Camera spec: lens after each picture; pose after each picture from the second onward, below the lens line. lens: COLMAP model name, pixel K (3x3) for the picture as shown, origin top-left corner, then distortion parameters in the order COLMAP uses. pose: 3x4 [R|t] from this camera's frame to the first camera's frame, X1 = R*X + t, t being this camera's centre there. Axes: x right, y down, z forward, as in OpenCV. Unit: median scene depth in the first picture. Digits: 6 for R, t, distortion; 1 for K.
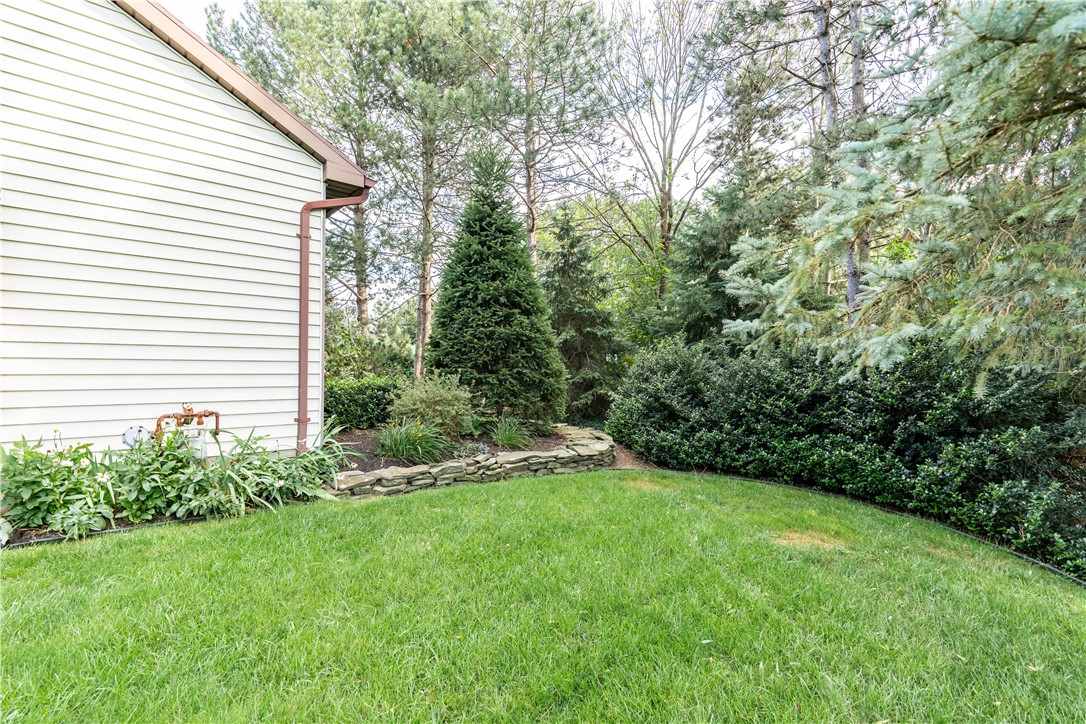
lens RADIAL K [[499.5, 0, 543.4], [0, 499.5, 364.0], [0, 0, 1]] dist [-0.009603, 0.003623]
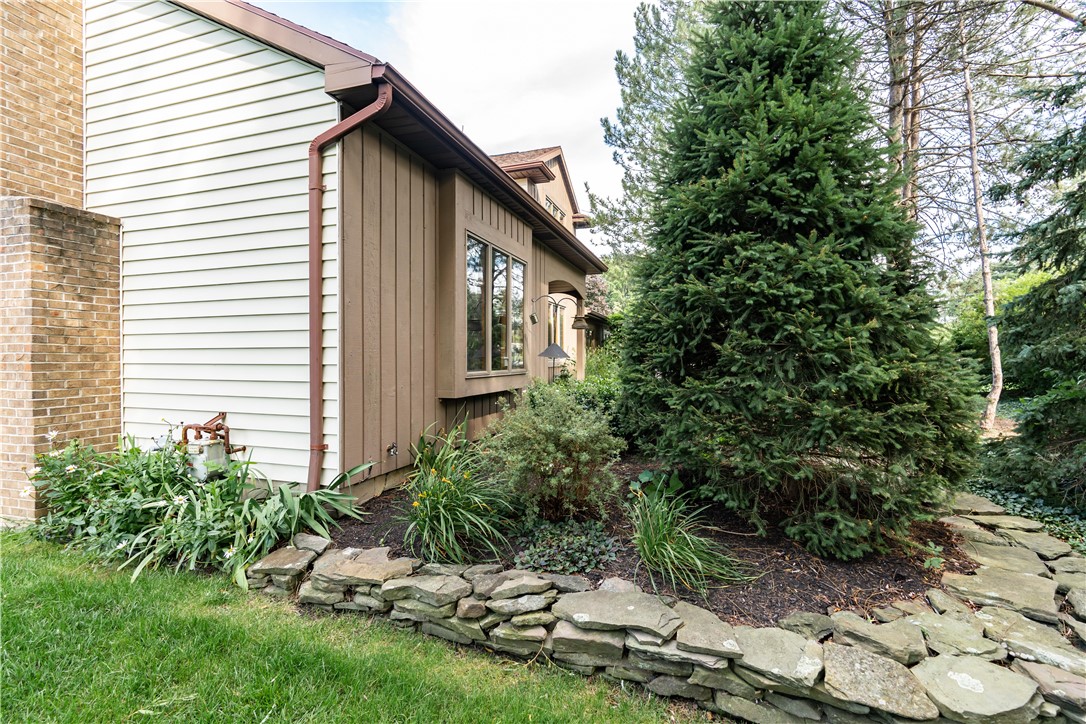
lens RADIAL K [[499.5, 0, 543.0], [0, 499.5, 362.4], [0, 0, 1]] dist [-0.009603, 0.003623]
pose [[0.516216, 0.001794, -0.856457, 0.254463], [0.006755, 0.999958, 0.006166, -0.007982], [0.856432, -0.008969, 0.516182, 0.788267]]
